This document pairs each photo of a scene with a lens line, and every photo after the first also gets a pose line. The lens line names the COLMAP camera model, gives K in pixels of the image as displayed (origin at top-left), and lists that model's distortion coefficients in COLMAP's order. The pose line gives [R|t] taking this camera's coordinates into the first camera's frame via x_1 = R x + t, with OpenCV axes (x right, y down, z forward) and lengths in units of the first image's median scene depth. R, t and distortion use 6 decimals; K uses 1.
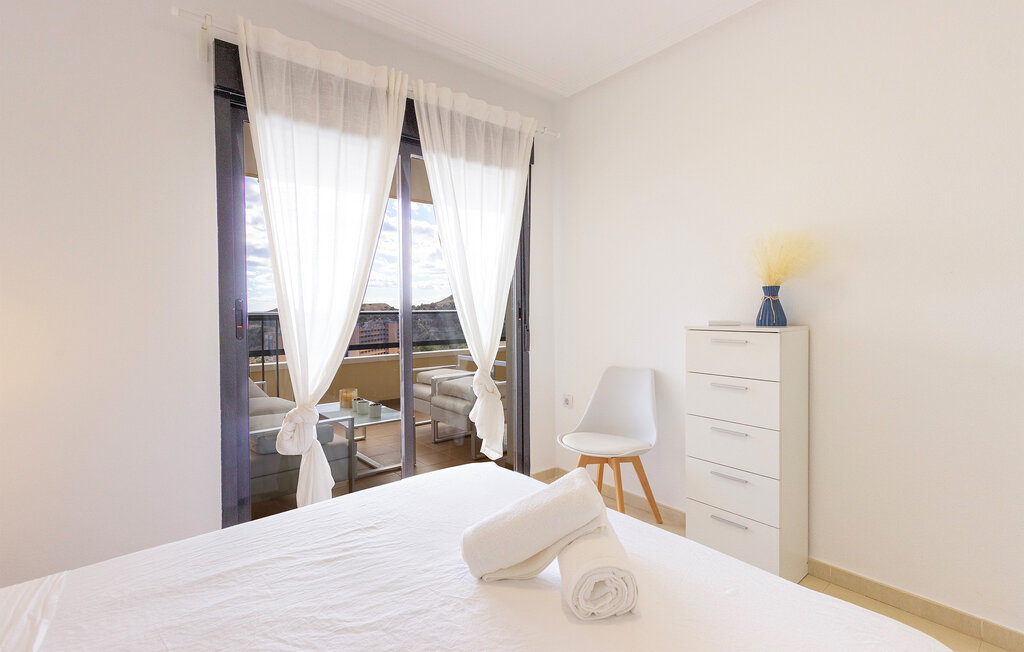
lens RADIAL K [[463.7, 0, 513.9], [0, 463.7, 314.0], [0, 0, 1]] dist [0.002919, 0.000447]
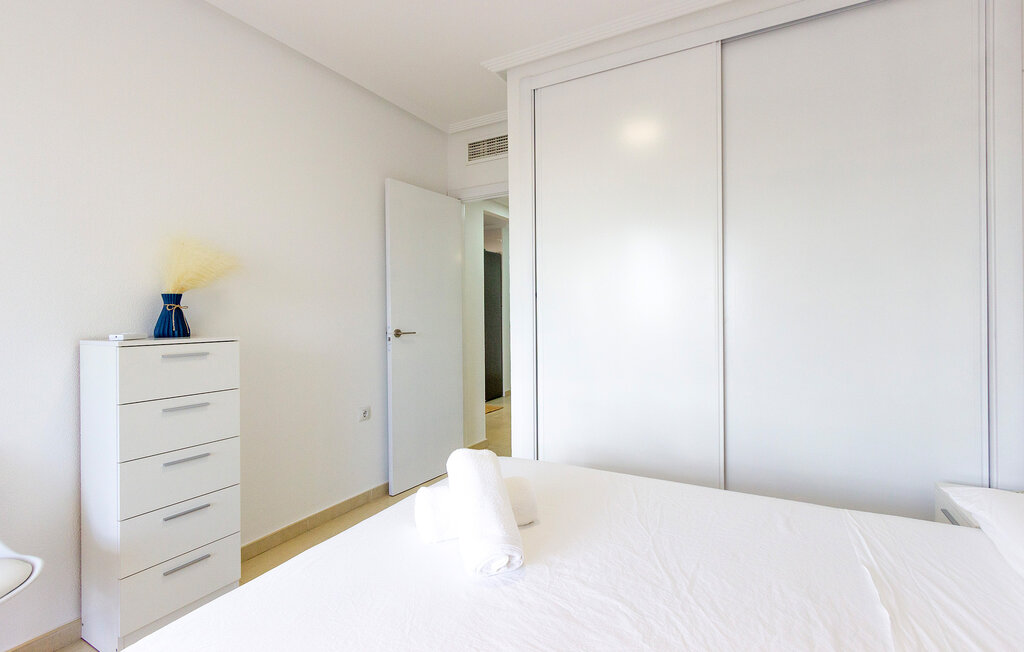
lens RADIAL K [[463.7, 0, 513.9], [0, 463.7, 314.0], [0, 0, 1]] dist [0.002919, 0.000447]
pose [[-0.349182, 0.007863, 0.937022, -0.872770], [0.029088, 0.999574, 0.002451, -0.004494], [-0.936603, 0.028112, -0.349262, 1.113369]]
